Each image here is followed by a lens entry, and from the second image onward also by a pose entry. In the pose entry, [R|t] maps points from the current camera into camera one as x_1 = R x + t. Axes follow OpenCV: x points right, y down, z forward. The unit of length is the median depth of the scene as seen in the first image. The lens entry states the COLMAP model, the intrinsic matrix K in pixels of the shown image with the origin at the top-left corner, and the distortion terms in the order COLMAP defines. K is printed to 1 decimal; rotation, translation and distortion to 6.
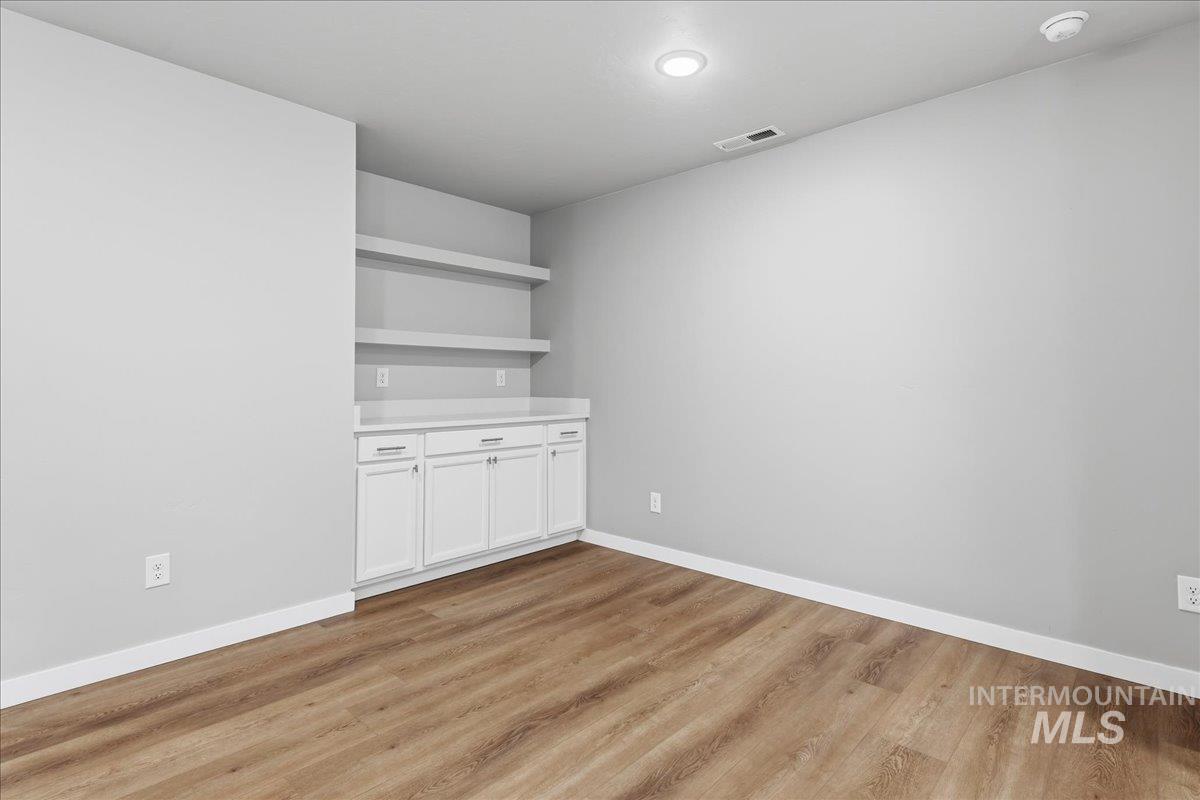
lens RADIAL K [[594.8, 0, 601.9], [0, 594.8, 362.9], [0, 0, 1]] dist [0.000743, -0.000013]
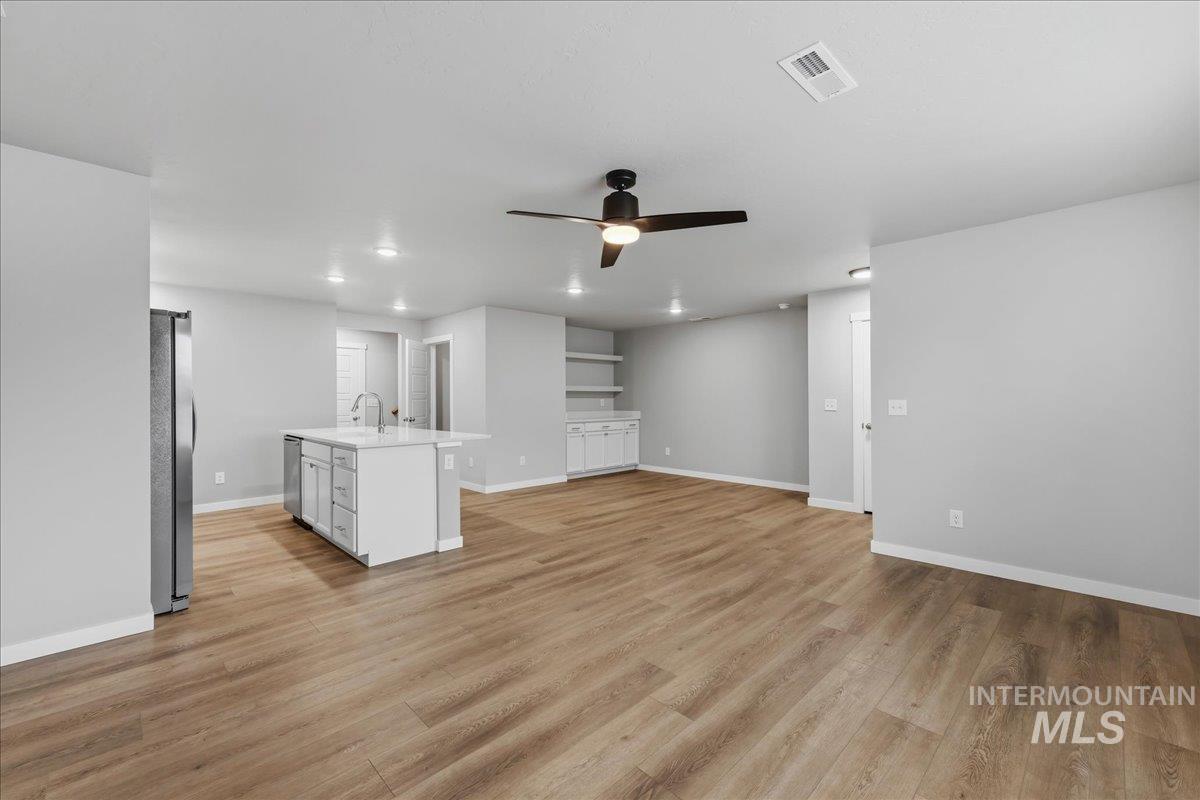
lens RADIAL K [[497.0, 0, 601.4], [0, 497.0, 393.3], [0, 0, 1]] dist [0.001044, -0.000082]
pose [[0.999091, -0.002830, -0.042545, -0.125120], [0.003801, 0.999733, 0.022770, -0.080682], [0.042470, -0.022911, 0.998835, -1.398568]]
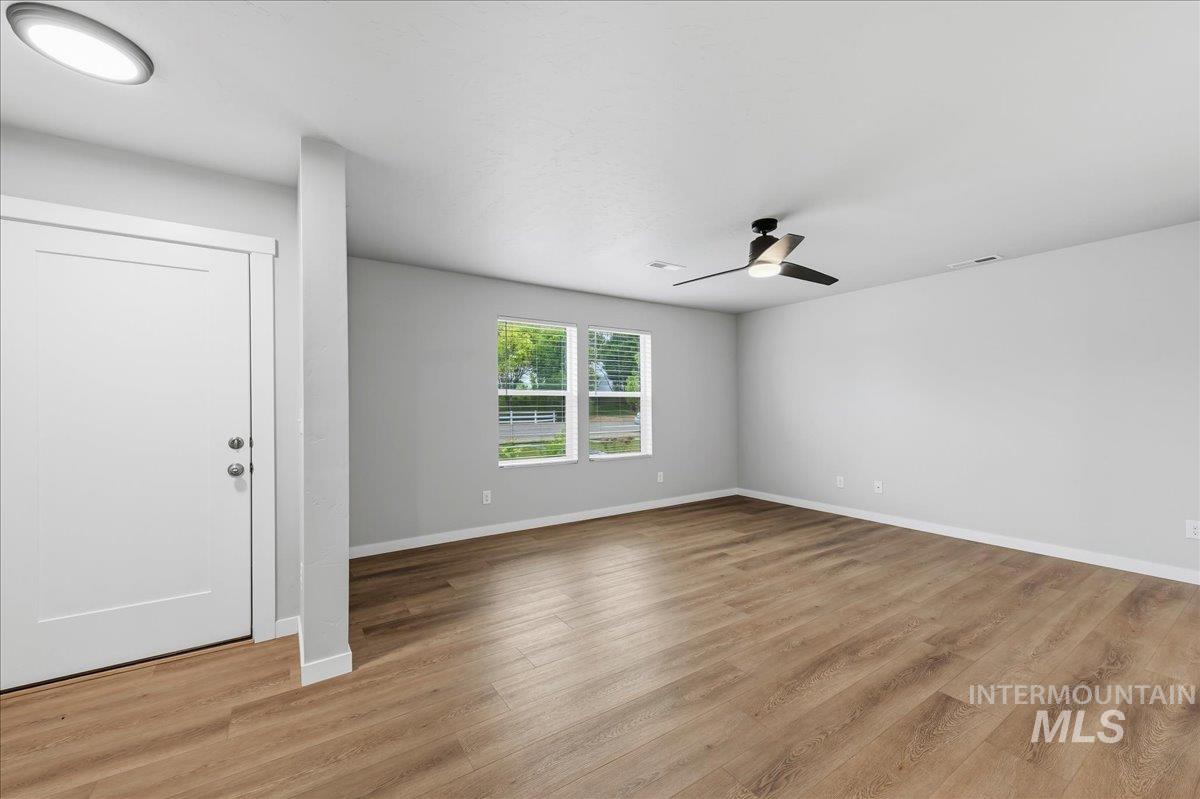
lens RADIAL K [[468.4, 0, 596.4], [0, 468.4, 403.4], [0, 0, 1]] dist [0.001615, 0.000120]
pose [[-0.969345, 0.009673, 0.245512, -0.022928], [0.001456, 0.999433, -0.033631, -0.020320], [-0.245698, -0.032243, -0.968810, 0.512685]]
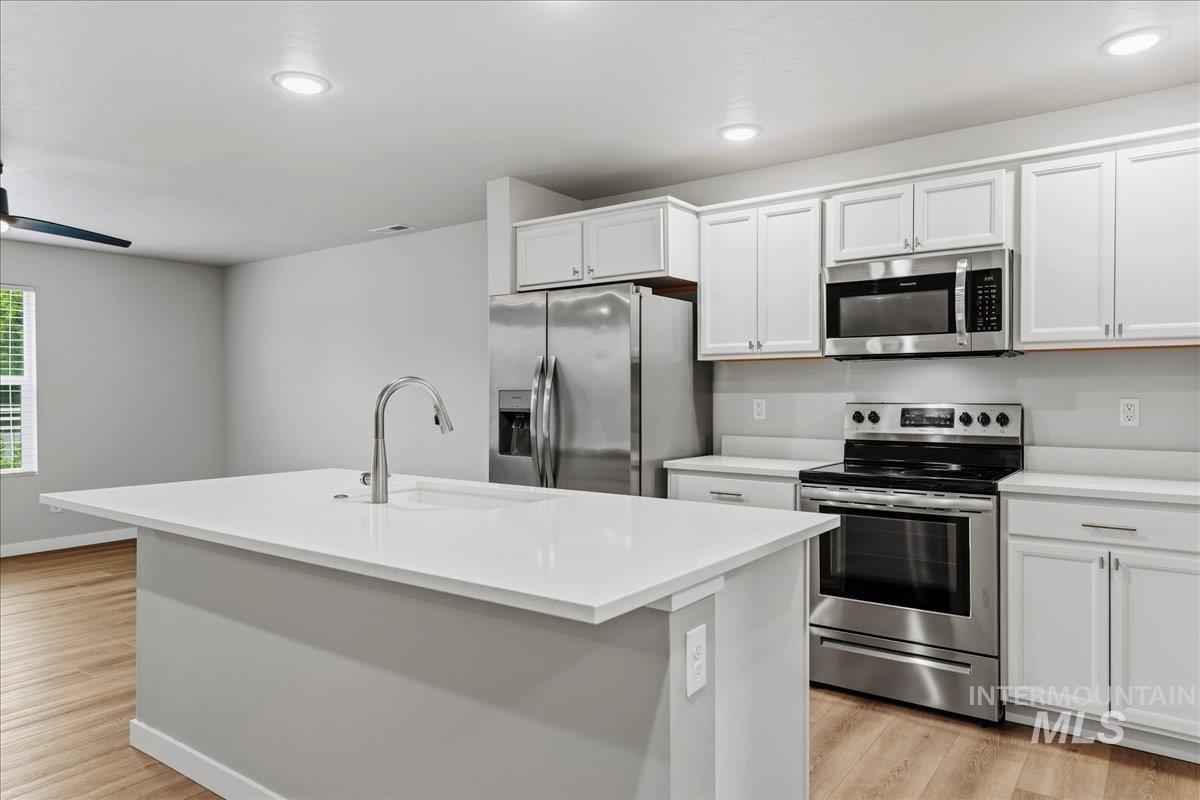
lens RADIAL K [[775.2, 0, 600.0], [0, 775.2, 400.0], [0, 0, 1]] dist [0.005840, 0.001225]
pose [[-0.994217, 0.004356, -0.107298, -1.011770], [0.006954, 0.999691, -0.023852, -0.009224], [0.107161, -0.024460, -0.993941, 0.858235]]
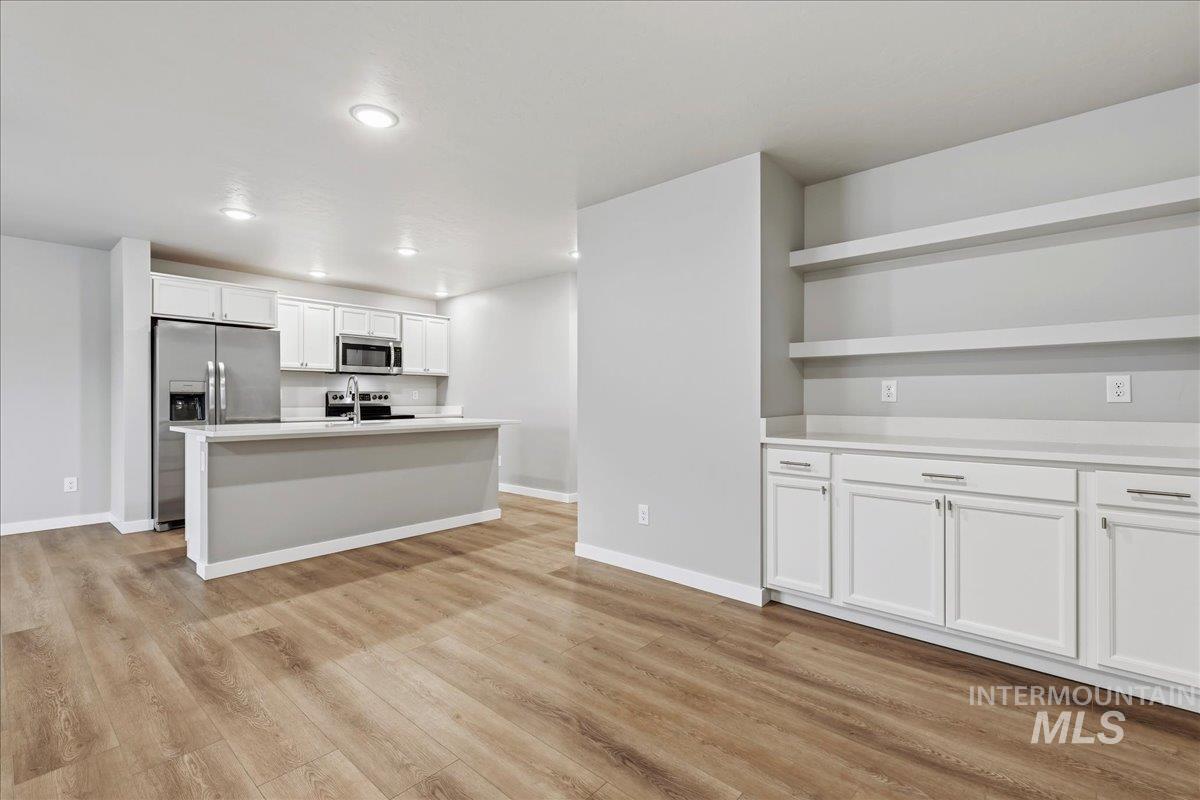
lens RADIAL K [[537.5, 0, 600.0], [0, 537.5, 400.0], [0, 0, 1]] dist [0.007975, -0.000367]
pose [[0.023045, 0.004636, -0.999724, 0.520506], [0.032317, 0.999463, 0.005380, 0.023573], [0.999212, -0.032433, 0.022883, 0.653251]]
